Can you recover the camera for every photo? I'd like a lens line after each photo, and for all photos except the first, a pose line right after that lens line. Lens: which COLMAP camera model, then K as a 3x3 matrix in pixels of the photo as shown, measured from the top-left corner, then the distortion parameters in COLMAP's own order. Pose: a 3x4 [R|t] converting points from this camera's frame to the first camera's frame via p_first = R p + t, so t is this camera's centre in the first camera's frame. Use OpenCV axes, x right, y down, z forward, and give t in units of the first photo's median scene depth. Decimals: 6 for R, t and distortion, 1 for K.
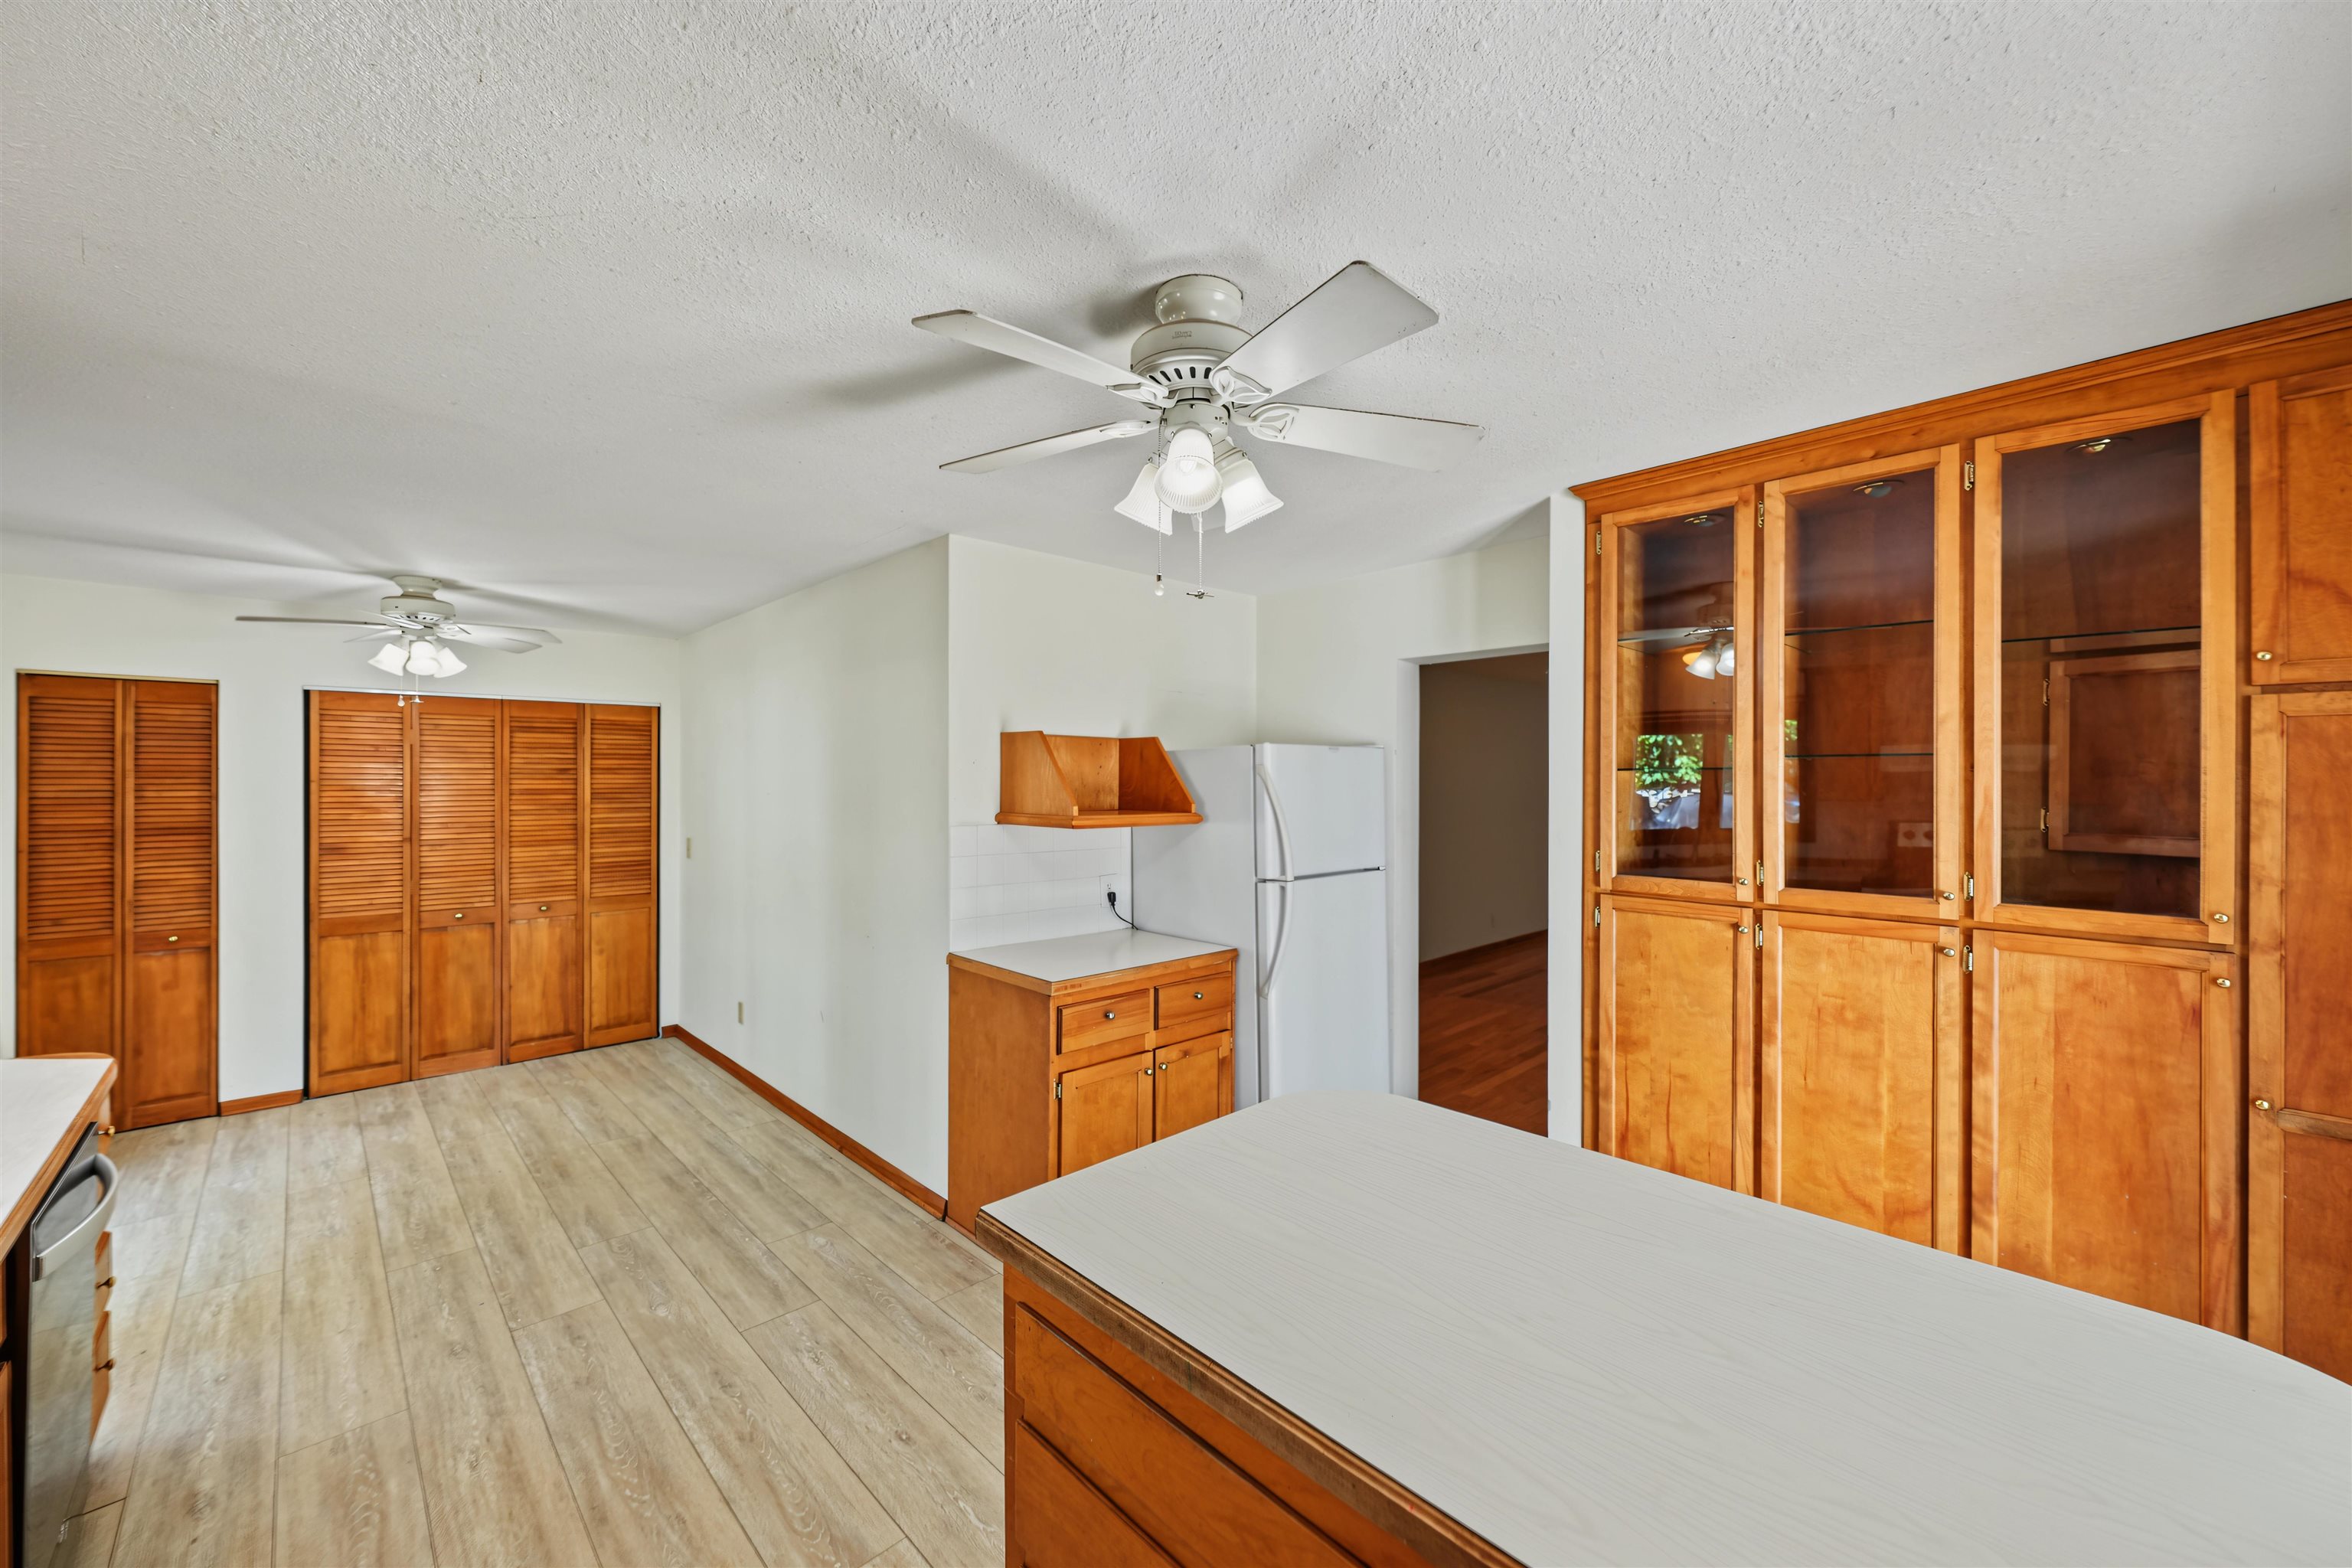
lens RADIAL K [[919.1, 0, 1179.5], [0, 919.1, 778.2], [0, 0, 1]] dist [0.000298, -0.000030]
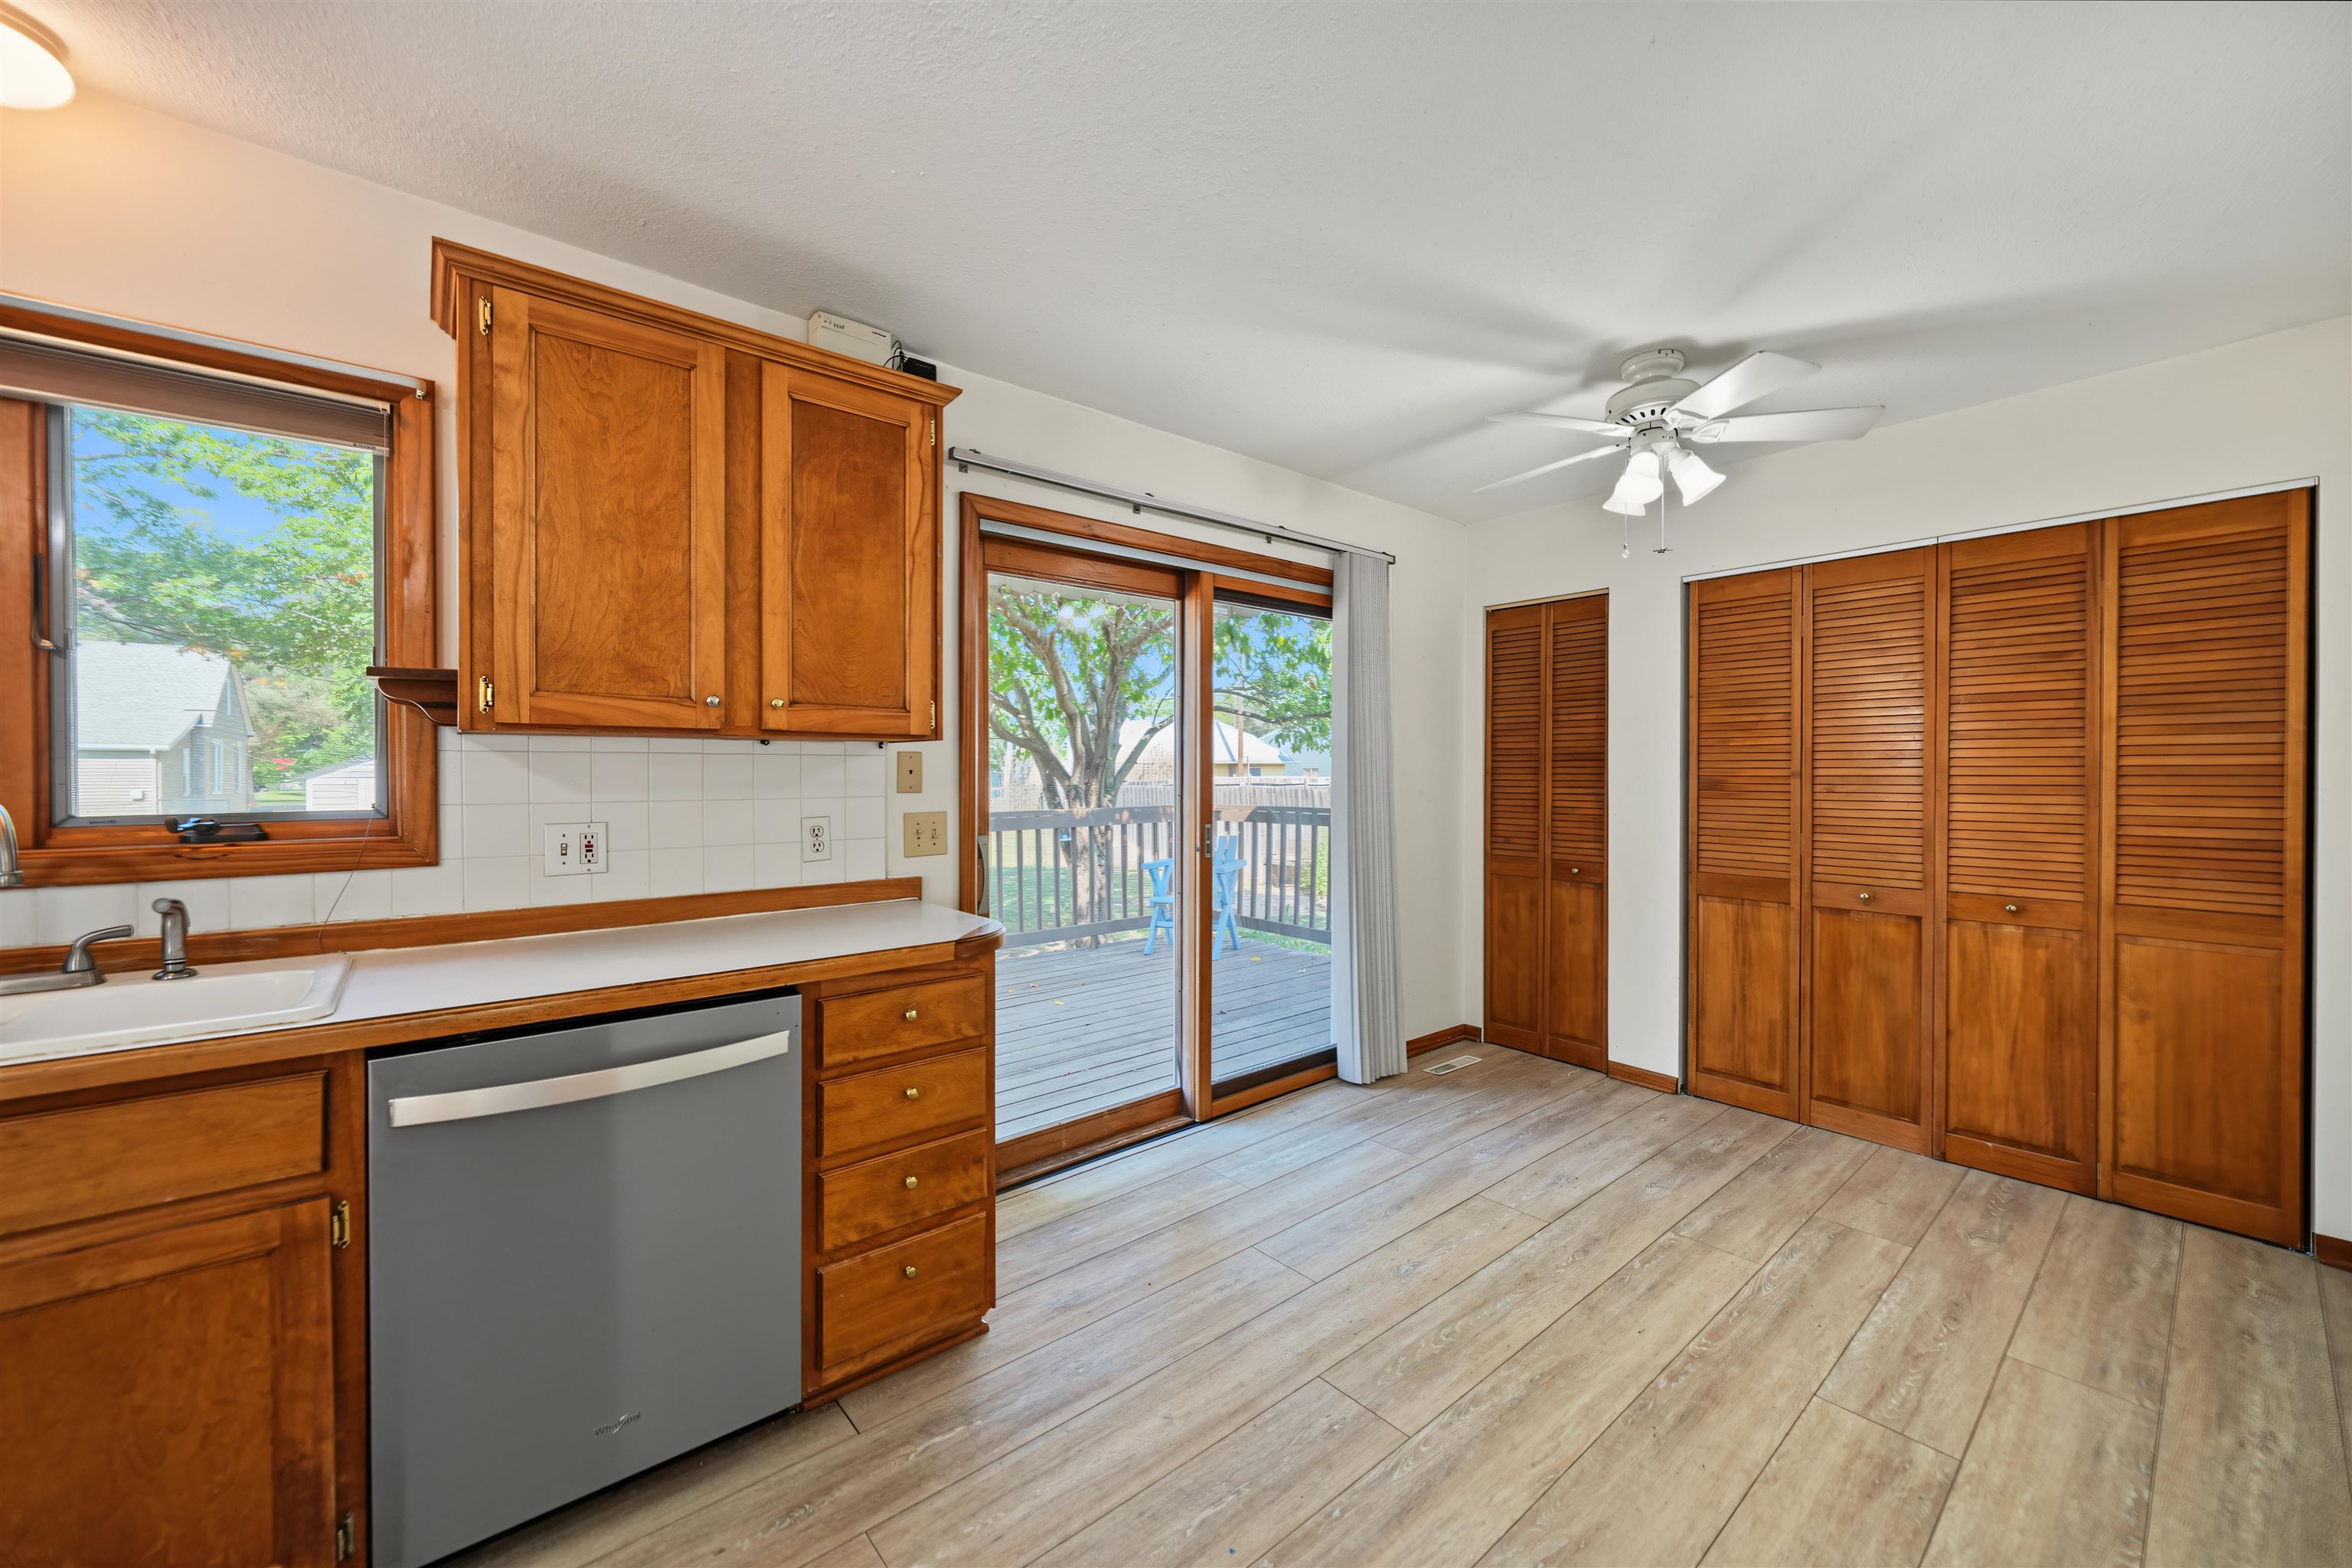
lens RADIAL K [[898.9, 0, 1179.5], [0, 898.9, 775.5], [0, 0, 1]] dist [-0.000586, -0.000235]
pose [[-0.064228, 0.007265, -0.997909, -0.136208], [0.001551, 0.999973, 0.007181, 0.064161], [0.997934, -0.001087, -0.064237, 0.599795]]
